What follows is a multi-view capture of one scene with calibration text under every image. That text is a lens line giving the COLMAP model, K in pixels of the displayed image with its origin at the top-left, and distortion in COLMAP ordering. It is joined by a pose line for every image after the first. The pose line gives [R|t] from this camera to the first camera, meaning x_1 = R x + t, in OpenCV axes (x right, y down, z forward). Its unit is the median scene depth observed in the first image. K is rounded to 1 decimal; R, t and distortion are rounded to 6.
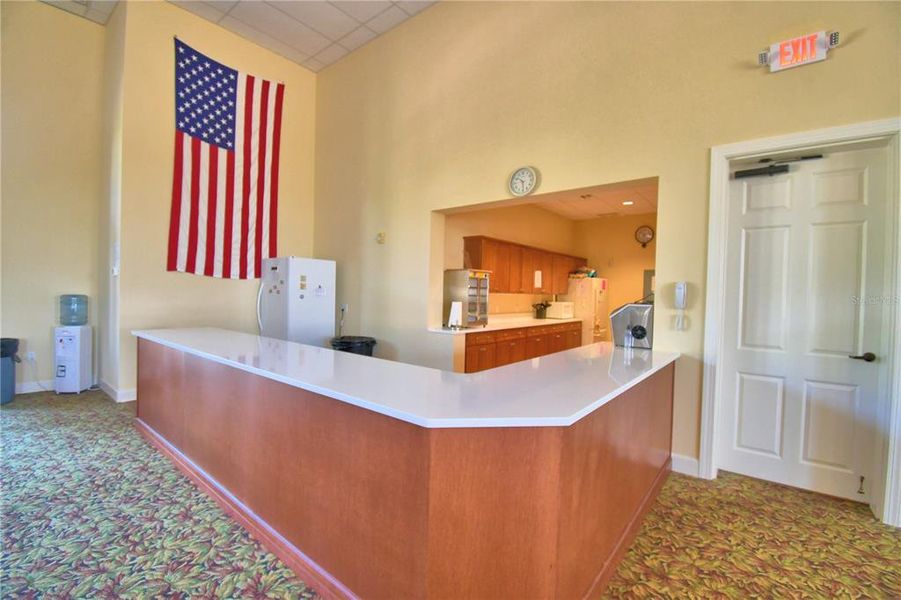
lens RADIAL K [[394.8, 0, 444.7], [0, 394.8, 301.4], [0, 0, 1]] dist [0.022526, -0.028535]
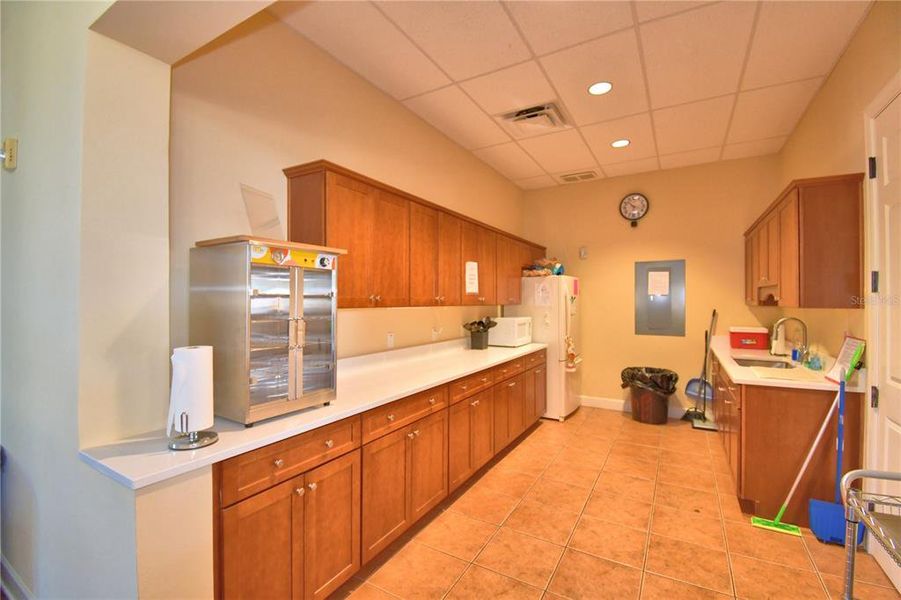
lens RADIAL K [[394.8, 0, 444.7], [0, 394.8, 301.4], [0, 0, 1]] dist [0.022526, -0.028535]
pose [[0.987607, -0.026673, 0.154661, 0.116526], [0.030286, 0.999320, -0.021050, -0.013878], [-0.153995, 0.025473, 0.987743, 0.479135]]
